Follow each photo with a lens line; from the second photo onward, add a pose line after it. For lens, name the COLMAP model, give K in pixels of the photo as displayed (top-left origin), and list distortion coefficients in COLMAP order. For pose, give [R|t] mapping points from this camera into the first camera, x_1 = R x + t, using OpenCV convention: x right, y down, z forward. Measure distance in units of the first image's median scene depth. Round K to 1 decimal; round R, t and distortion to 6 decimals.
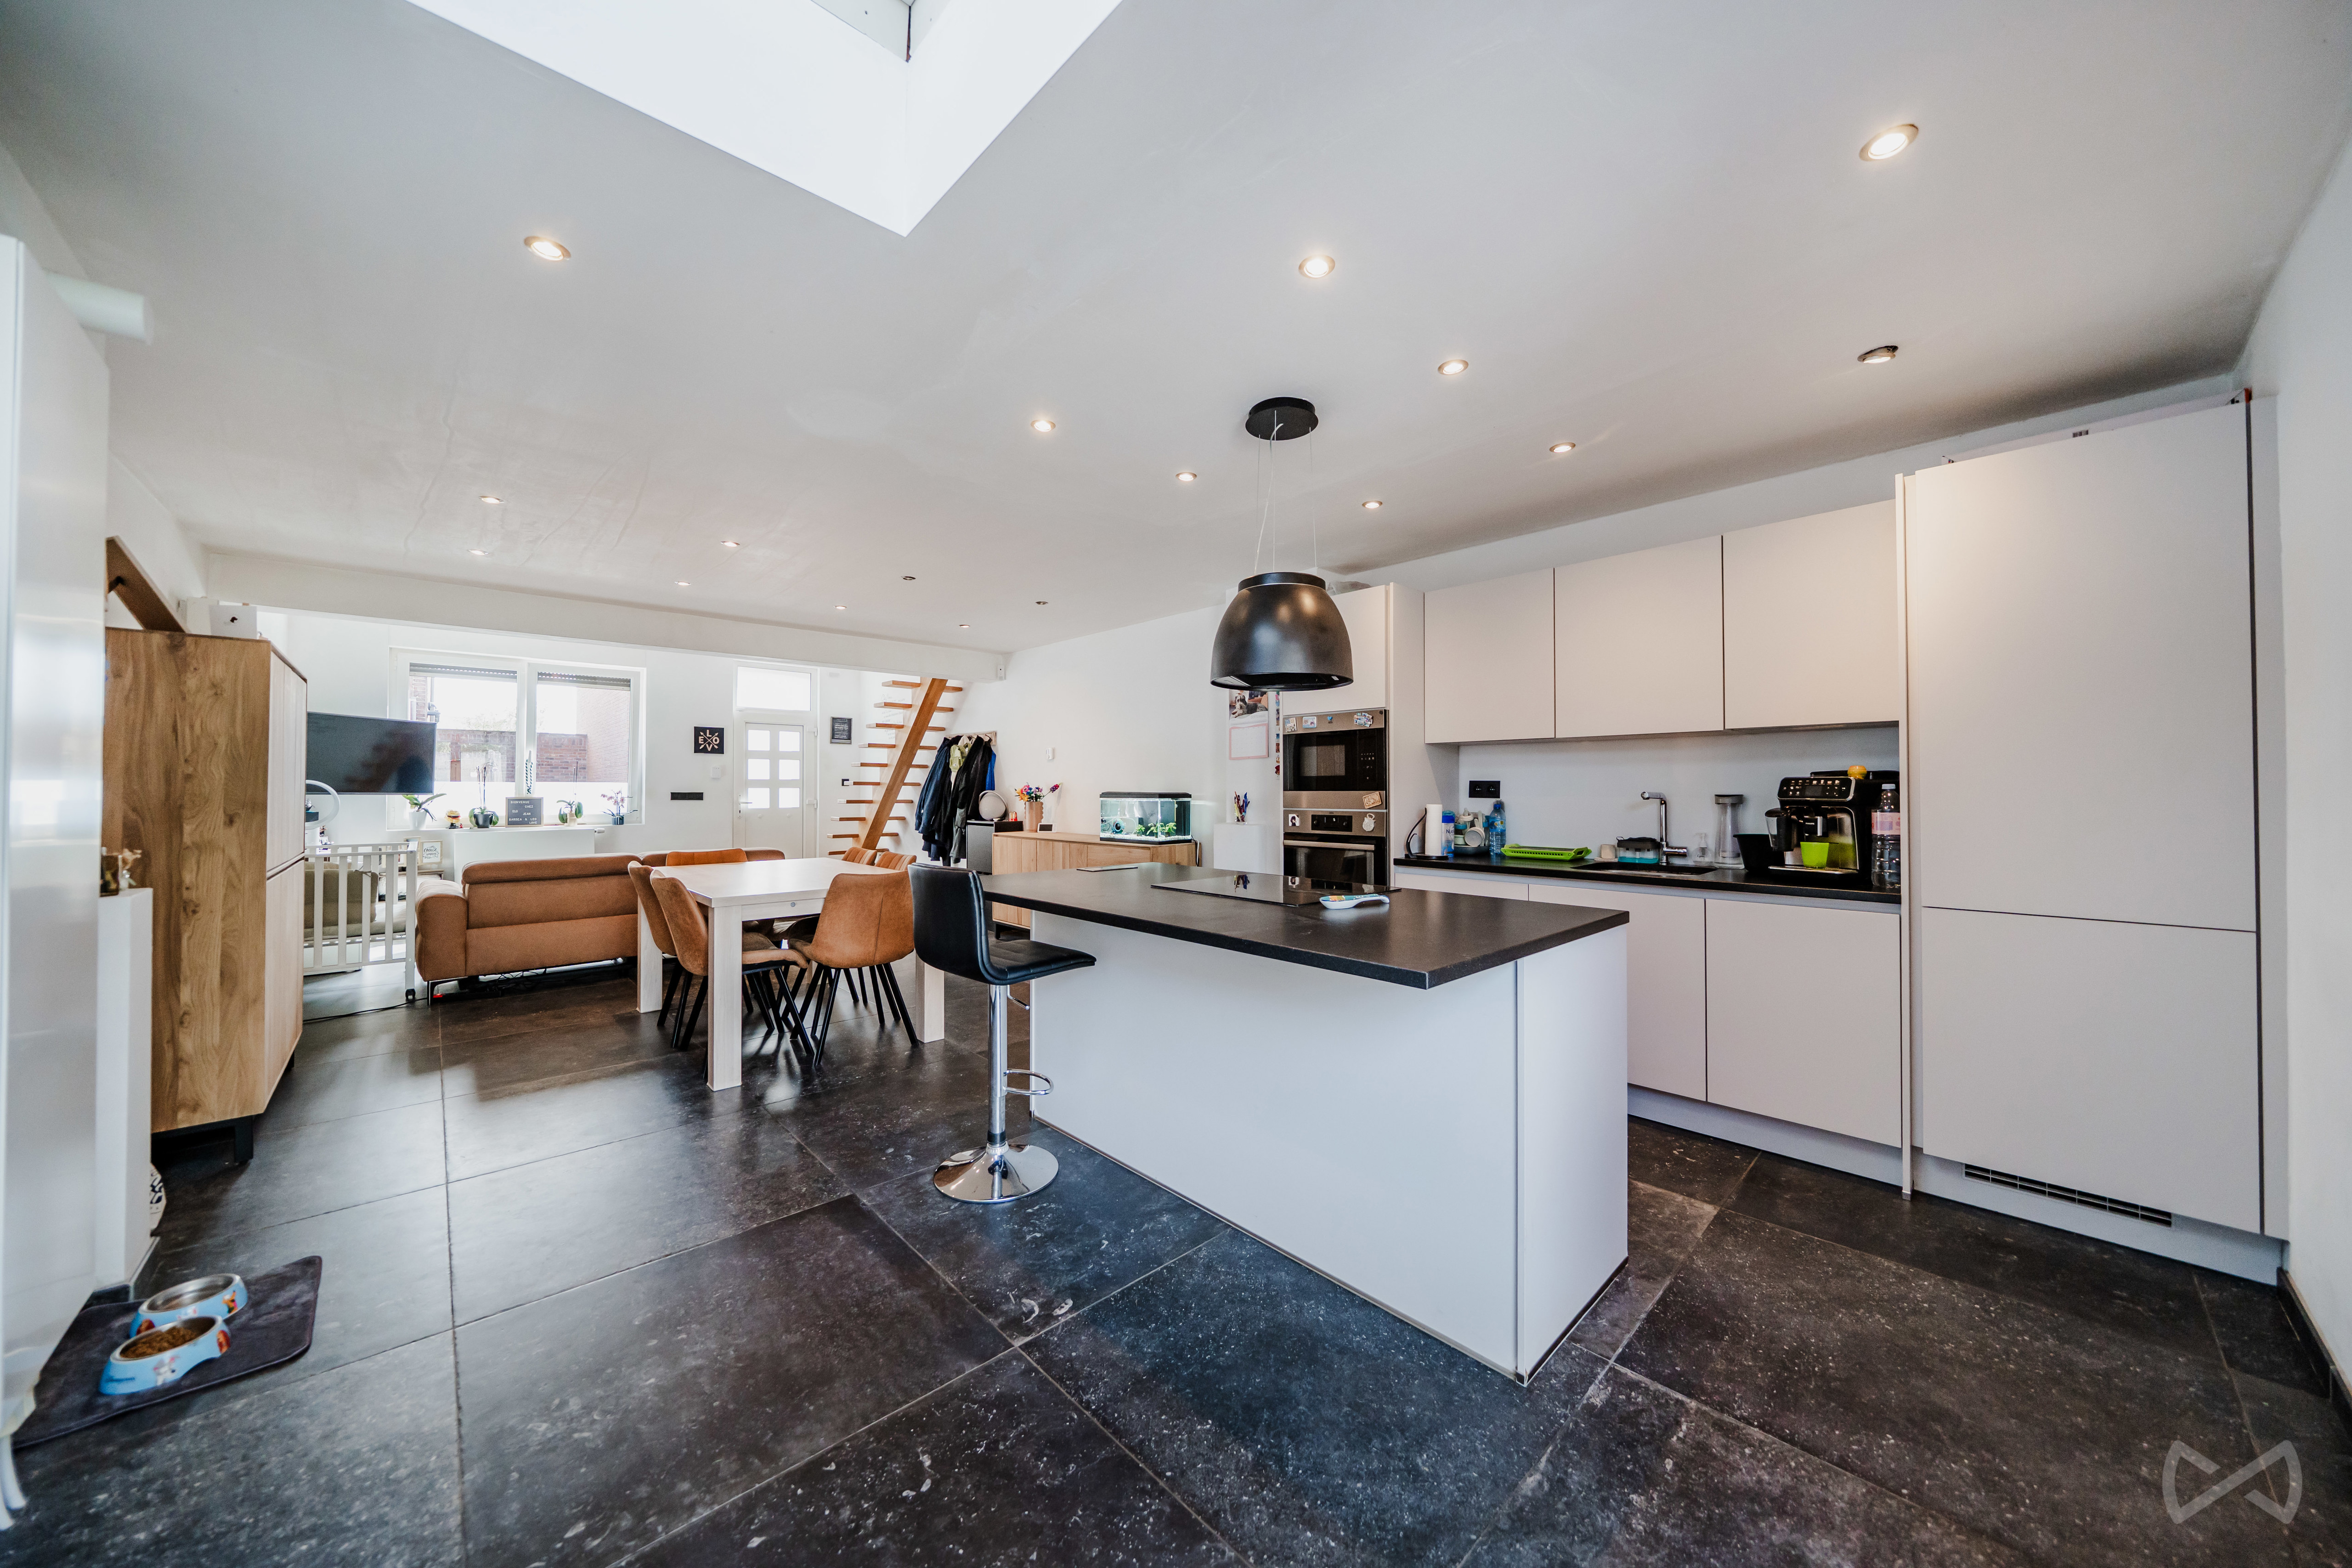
lens RADIAL K [[789.8, 0, 1167.4], [0, 789.8, 818.0], [0, 0, 1]] dist [0.000252, 0.000022]
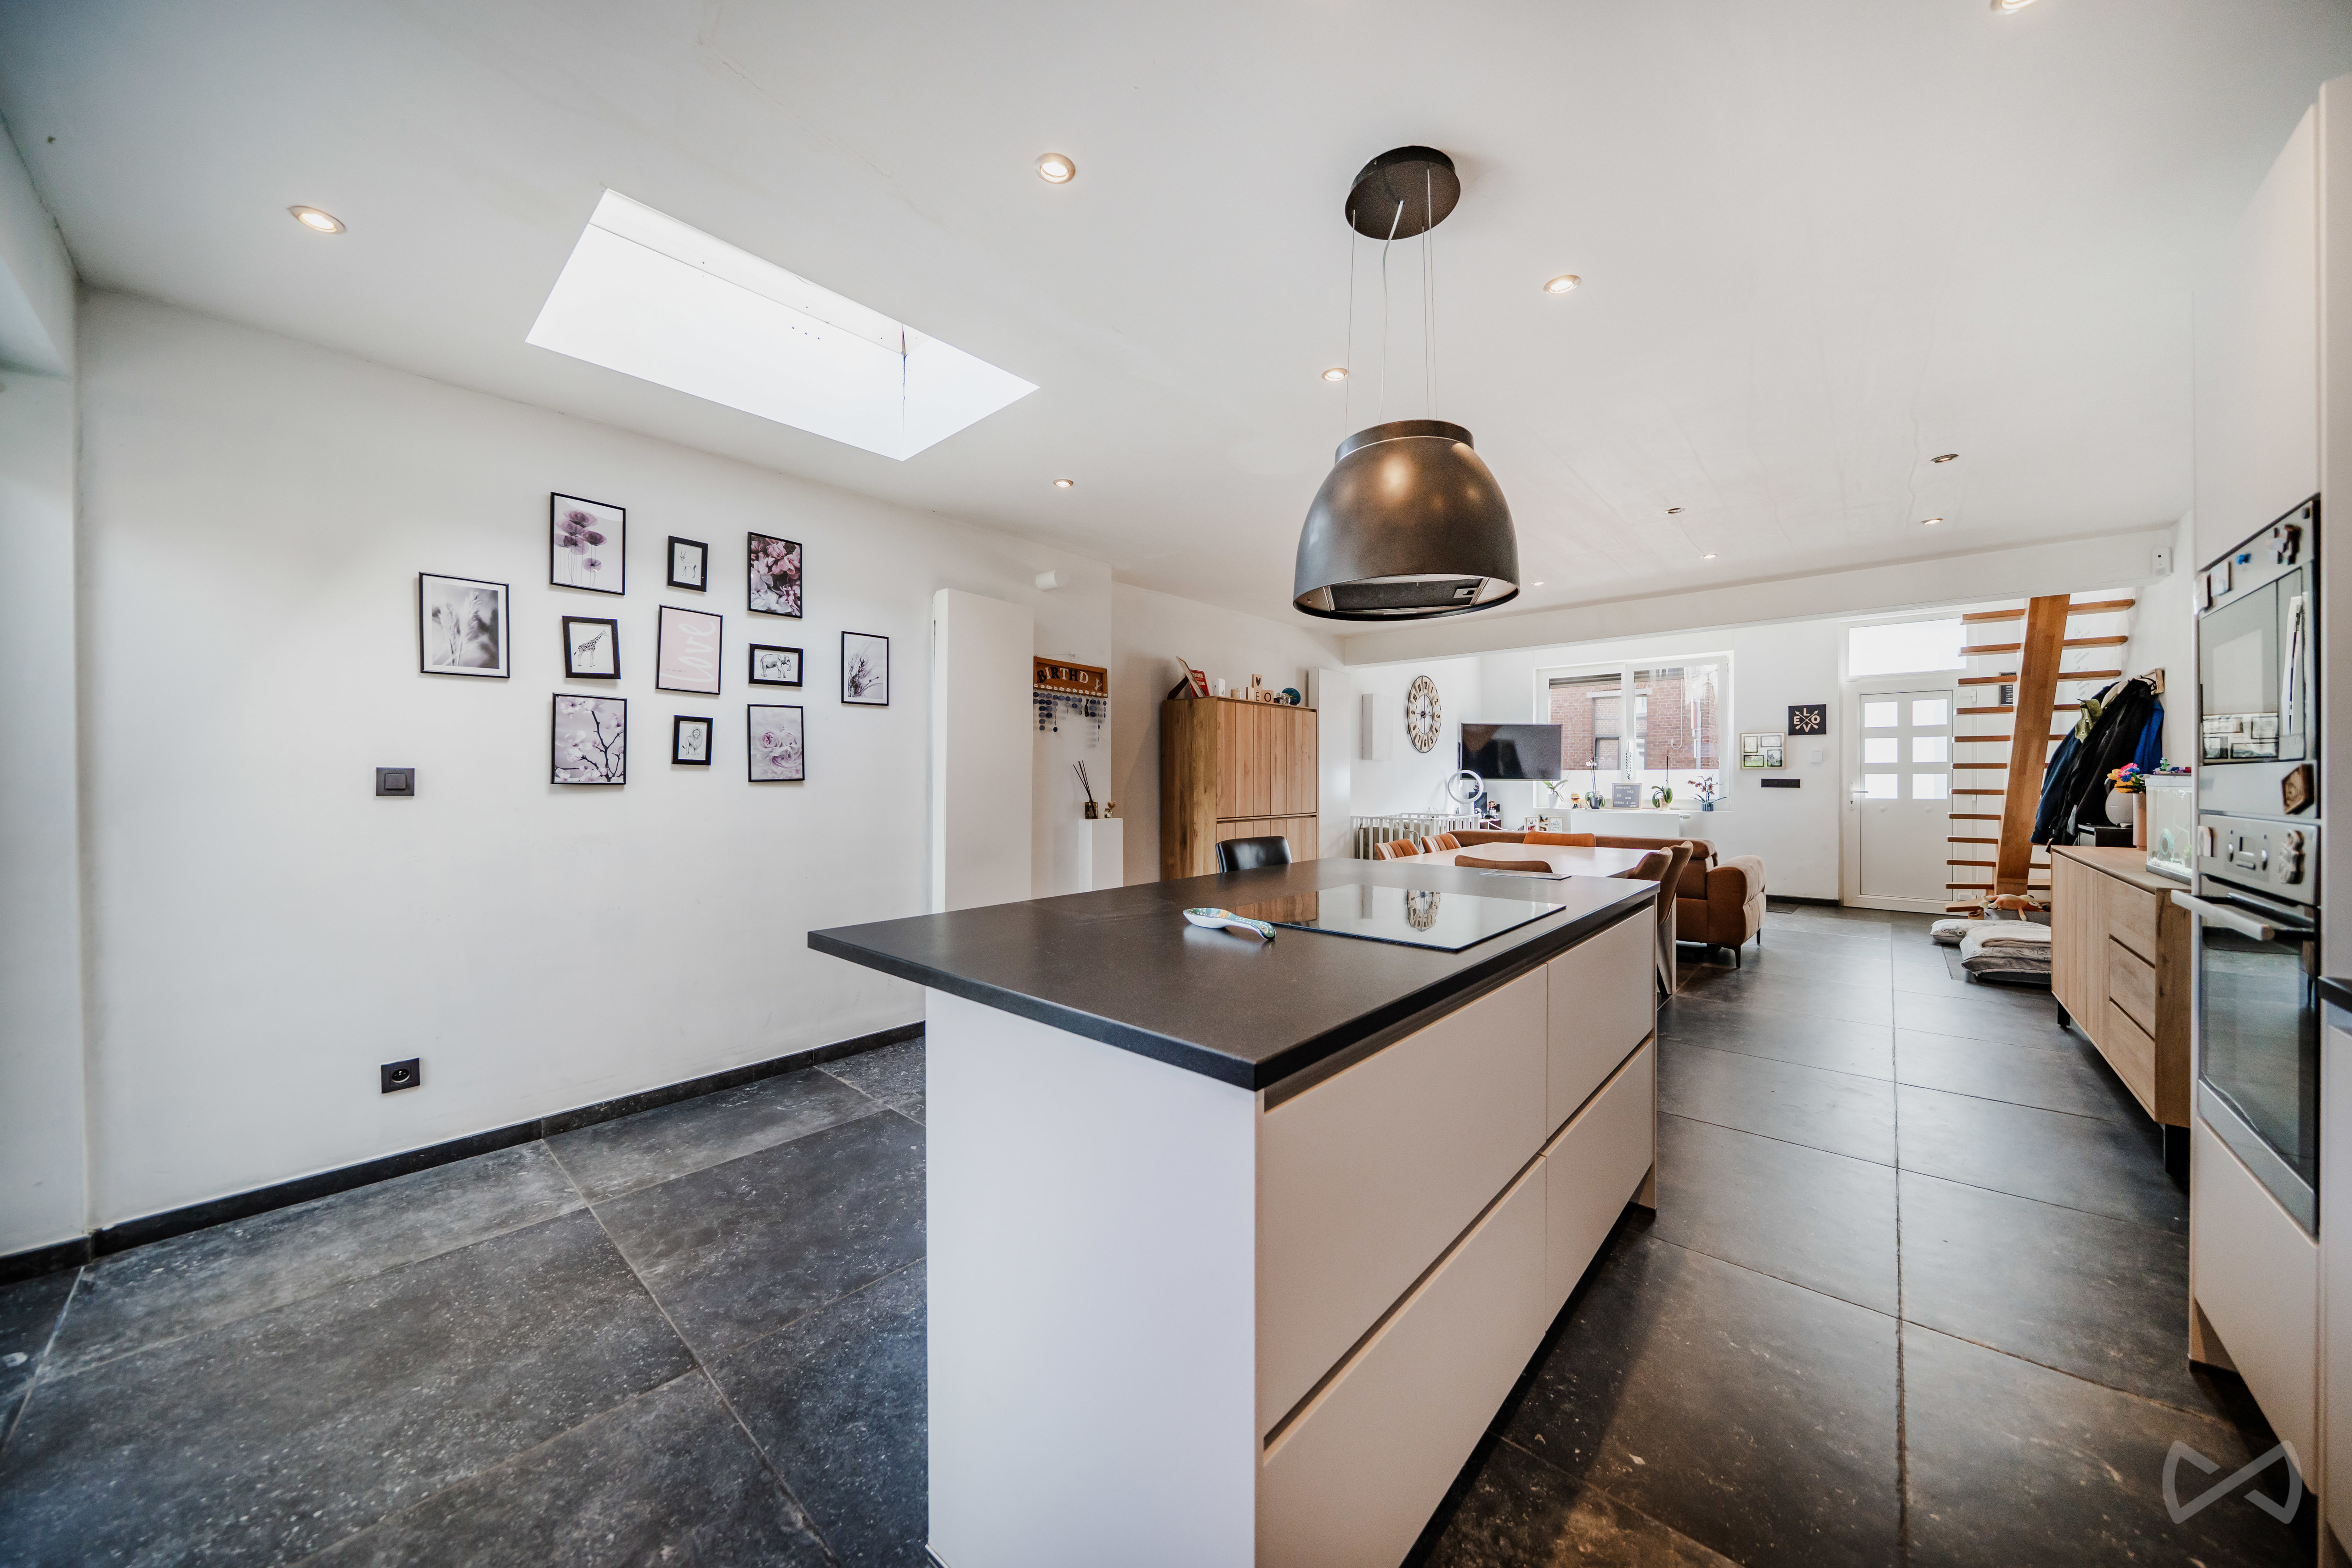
lens RADIAL K [[798.8, 0, 1176.7], [0, 798.8, 780.5], [0, 0, 1]] dist [0.008971, -0.005162]
pose [[0.092618, 0.001252, -0.995701, 0.271104], [-0.036118, 0.999345, -0.002103, -0.004435], [0.995046, 0.036158, 0.092603, 0.251594]]
